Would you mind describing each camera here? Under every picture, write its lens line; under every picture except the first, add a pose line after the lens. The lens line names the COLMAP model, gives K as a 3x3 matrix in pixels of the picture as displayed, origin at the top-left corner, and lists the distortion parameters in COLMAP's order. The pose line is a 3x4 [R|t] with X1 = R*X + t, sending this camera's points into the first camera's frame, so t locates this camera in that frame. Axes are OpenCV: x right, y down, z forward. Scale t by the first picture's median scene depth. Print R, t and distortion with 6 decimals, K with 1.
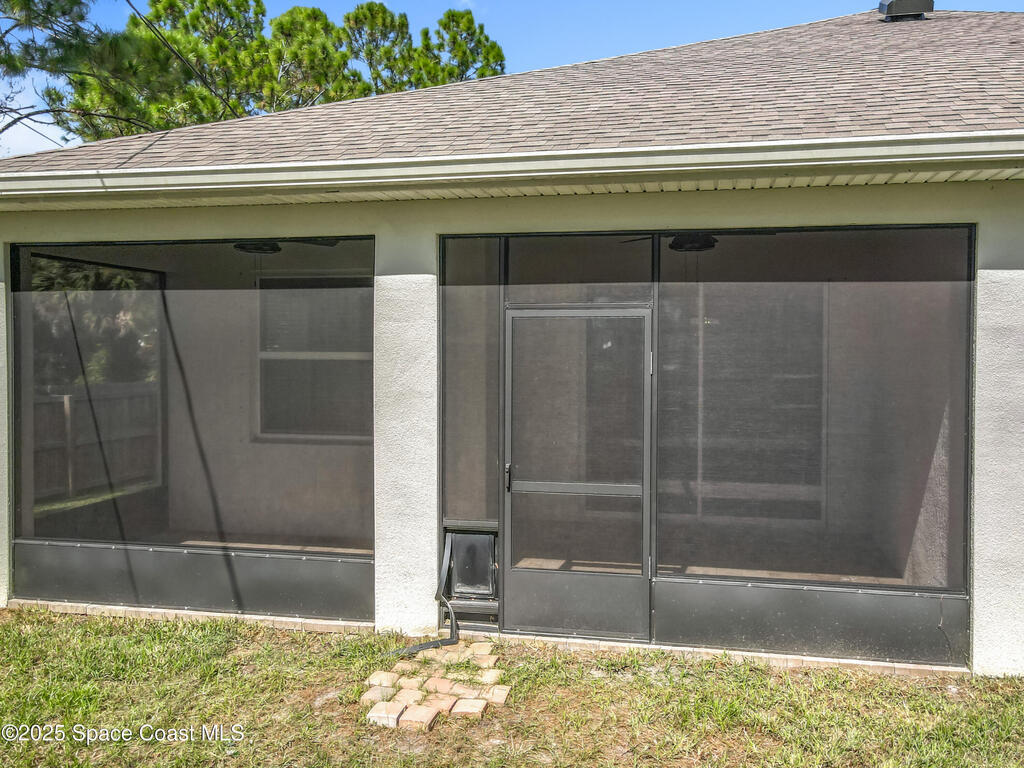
lens RADIAL K [[802.1, 0, 508.2], [0, 802.1, 387.3], [0, 0, 1]] dist [-0.078189, 0.187405]
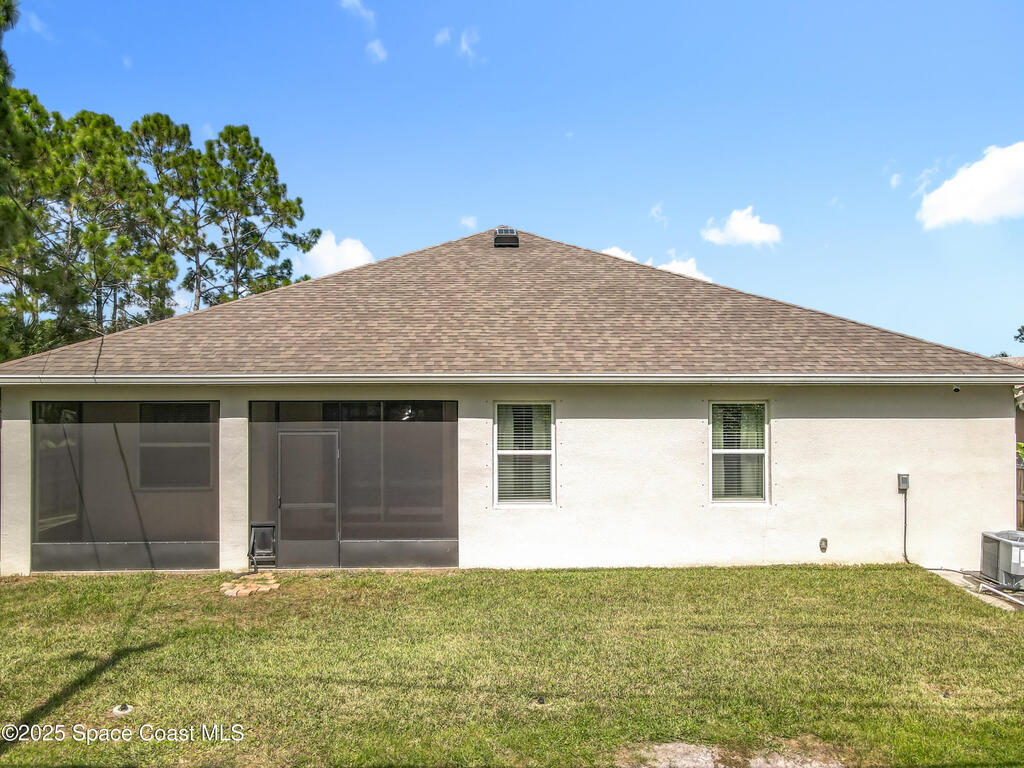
lens RADIAL K [[802.1, 0, 508.2], [0, 802.1, 387.3], [0, 0, 1]] dist [-0.078189, 0.187405]
pose [[0.961621, -0.001560, 0.274375, 0.004848], [0.016457, 0.998511, -0.052002, -0.094218], [-0.273886, 0.054521, 0.960216, -1.466976]]
